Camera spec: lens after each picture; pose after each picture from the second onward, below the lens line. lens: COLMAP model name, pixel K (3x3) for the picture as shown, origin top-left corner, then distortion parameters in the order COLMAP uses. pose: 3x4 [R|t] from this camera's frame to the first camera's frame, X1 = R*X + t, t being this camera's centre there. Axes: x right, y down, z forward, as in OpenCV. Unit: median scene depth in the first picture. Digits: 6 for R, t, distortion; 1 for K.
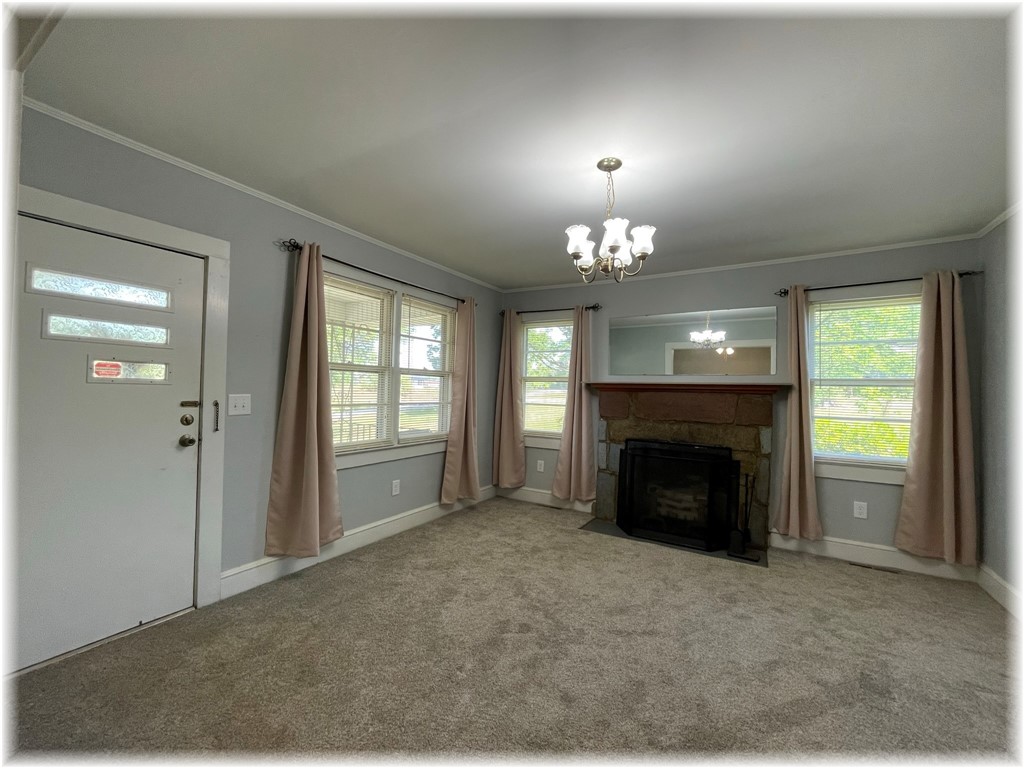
lens RADIAL K [[416.4, 0, 516.5], [0, 416.4, 382.7], [0, 0, 1]] dist [0.002027, 0.000065]
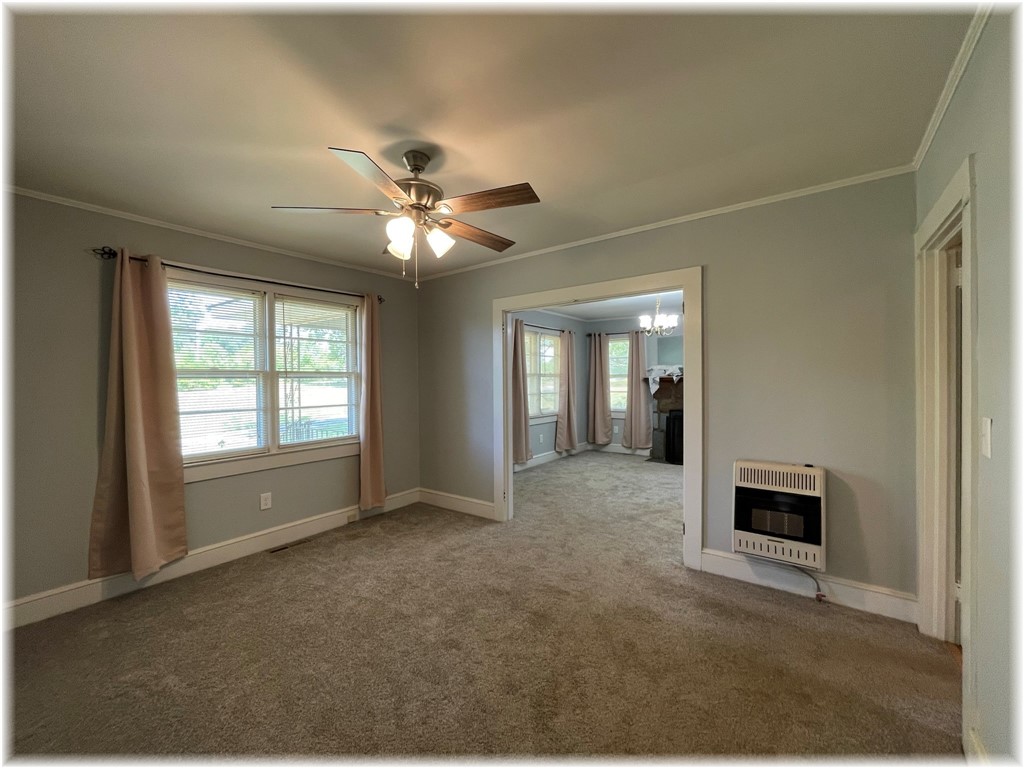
lens RADIAL K [[416.4, 0, 506.1], [0, 416.4, 381.7], [0, 0, 1]] dist [0.002027, 0.000065]
pose [[0.991832, -0.032986, -0.123211, -0.175364], [0.035745, 0.999156, 0.020246, -0.036521], [0.122439, -0.024485, 0.992174, -0.719720]]
